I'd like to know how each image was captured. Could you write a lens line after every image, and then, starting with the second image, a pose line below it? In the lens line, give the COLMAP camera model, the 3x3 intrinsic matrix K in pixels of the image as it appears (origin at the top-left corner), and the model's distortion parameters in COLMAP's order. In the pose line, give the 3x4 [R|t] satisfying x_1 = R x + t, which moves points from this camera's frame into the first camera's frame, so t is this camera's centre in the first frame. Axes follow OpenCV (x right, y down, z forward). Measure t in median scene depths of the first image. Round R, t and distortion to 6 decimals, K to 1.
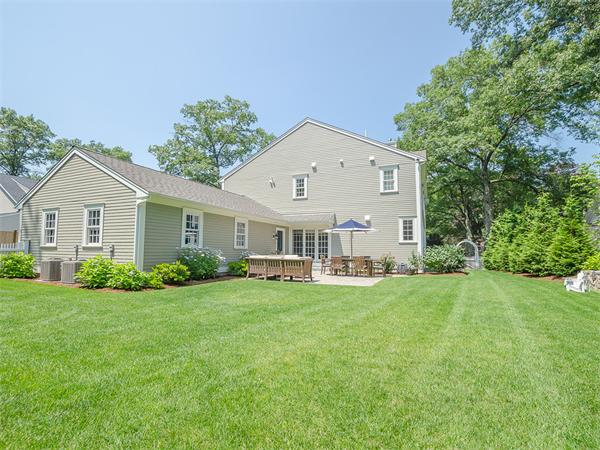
lens RADIAL K [[298.4, 0, 301.3], [0, 298.4, 227.1], [0, 0, 1]] dist [-0.027100, 0.000662]
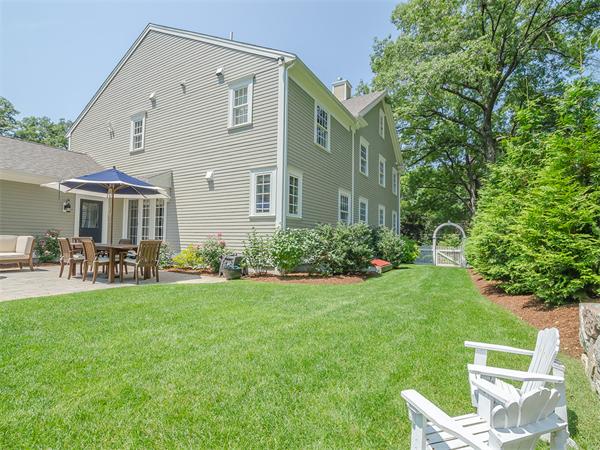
lens RADIAL K [[298.4, 0, 298.8], [0, 298.4, 226.6], [0, 0, 1]] dist [-0.027100, 0.000662]
pose [[0.993583, 0.006167, -0.112934, 0.469293], [-0.002097, 0.999345, 0.036116, 0.048758], [0.113083, -0.035647, 0.992946, 0.457686]]
